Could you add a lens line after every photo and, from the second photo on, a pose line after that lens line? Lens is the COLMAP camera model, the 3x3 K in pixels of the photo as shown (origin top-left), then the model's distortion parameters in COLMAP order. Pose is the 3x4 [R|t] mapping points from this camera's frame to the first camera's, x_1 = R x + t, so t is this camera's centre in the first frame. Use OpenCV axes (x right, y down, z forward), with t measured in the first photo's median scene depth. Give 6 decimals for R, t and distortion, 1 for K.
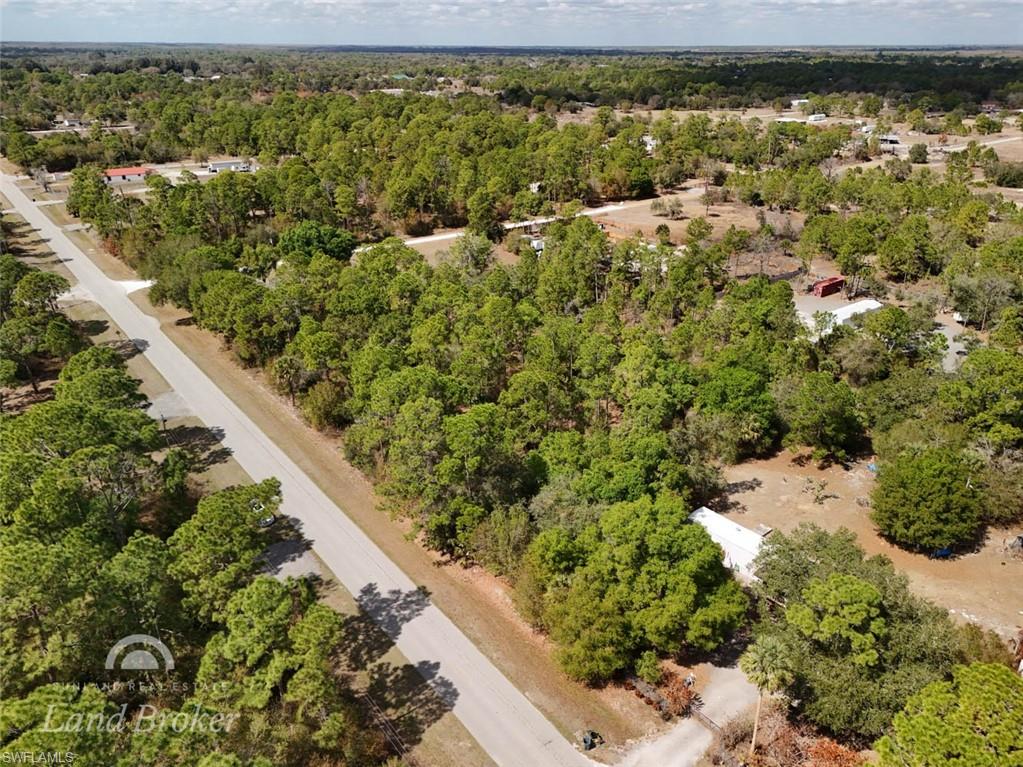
lens RADIAL K [[752.1, 0, 515.7], [0, 752.1, 387.4], [0, 0, 1]] dist [0.061624, -0.053570]
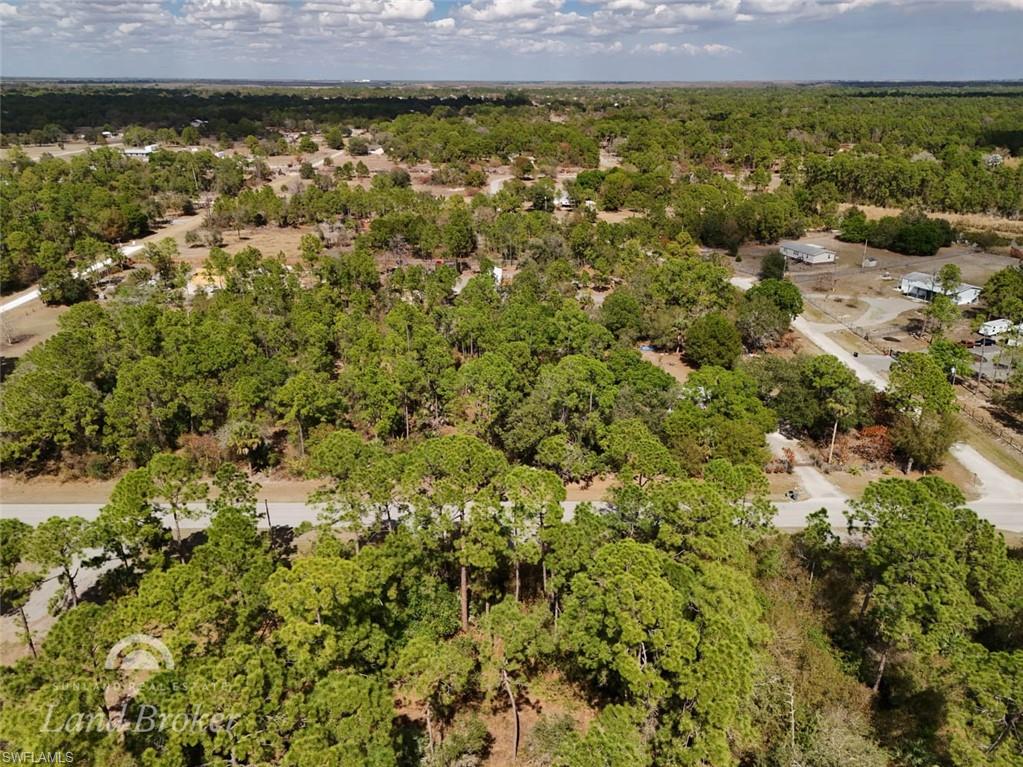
lens RADIAL K [[752.1, 0, 511.6], [0, 752.1, 384.6], [0, 0, 1]] dist [0.061624, -0.053570]
pose [[0.605681, -0.299099, 0.737354, -0.783710], [0.327294, 0.938290, 0.111759, -0.080609], [-0.725279, 0.173641, 0.666198, 0.166936]]
